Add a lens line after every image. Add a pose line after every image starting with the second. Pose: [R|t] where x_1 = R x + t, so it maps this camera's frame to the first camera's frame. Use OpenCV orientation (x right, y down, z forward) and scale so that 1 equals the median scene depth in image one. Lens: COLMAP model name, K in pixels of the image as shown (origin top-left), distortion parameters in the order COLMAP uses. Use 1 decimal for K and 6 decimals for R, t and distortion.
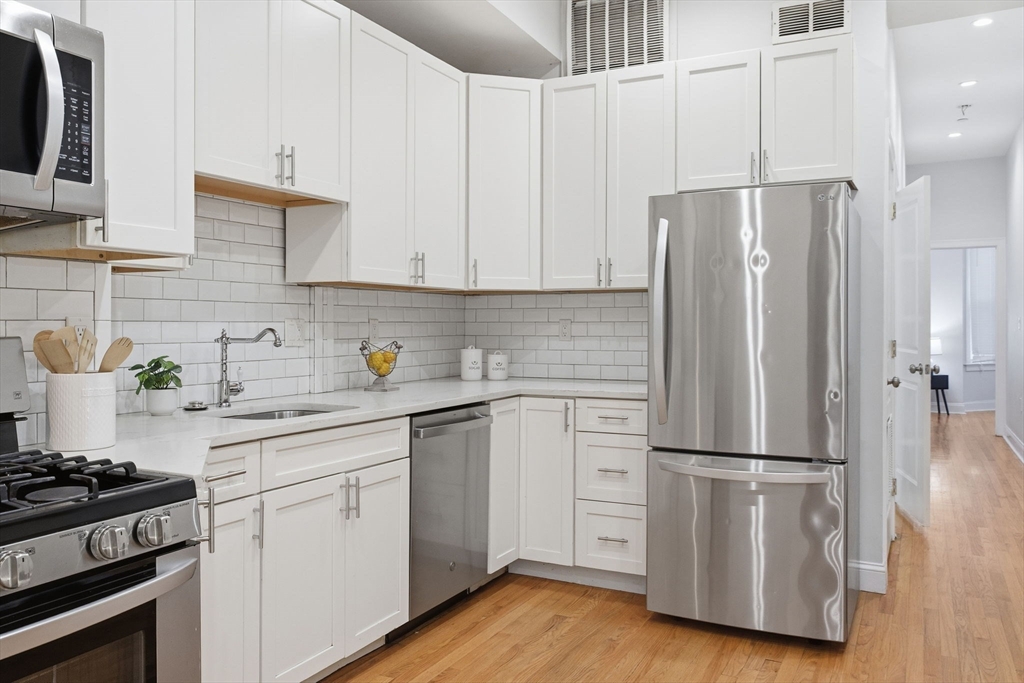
lens RADIAL K [[836.2, 0, 496.2], [0, 836.2, 324.9], [0, 0, 1]] dist [-0.001161, 0.001561]
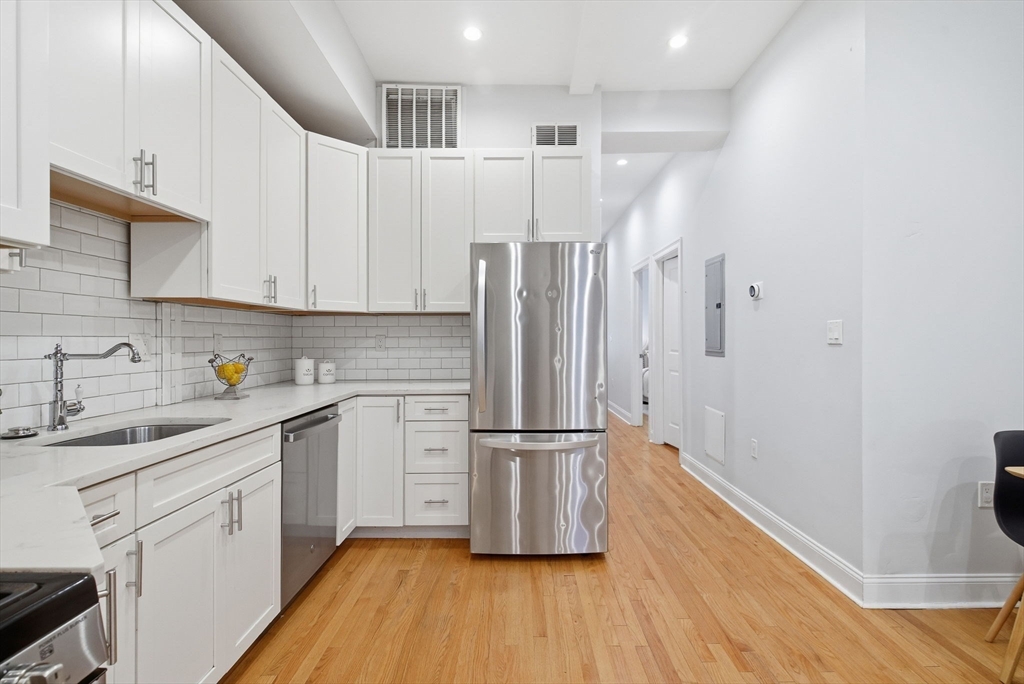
lens RADIAL K [[525.9, 0, 549.2], [0, 525.9, 339.8], [0, 0, 1]] dist [0.001003, -0.000254]
pose [[0.881639, -0.003092, 0.471914, -0.096347], [0.002595, 0.999995, 0.001704, 0.000400], [-0.471917, -0.000278, 0.881643, 0.187652]]
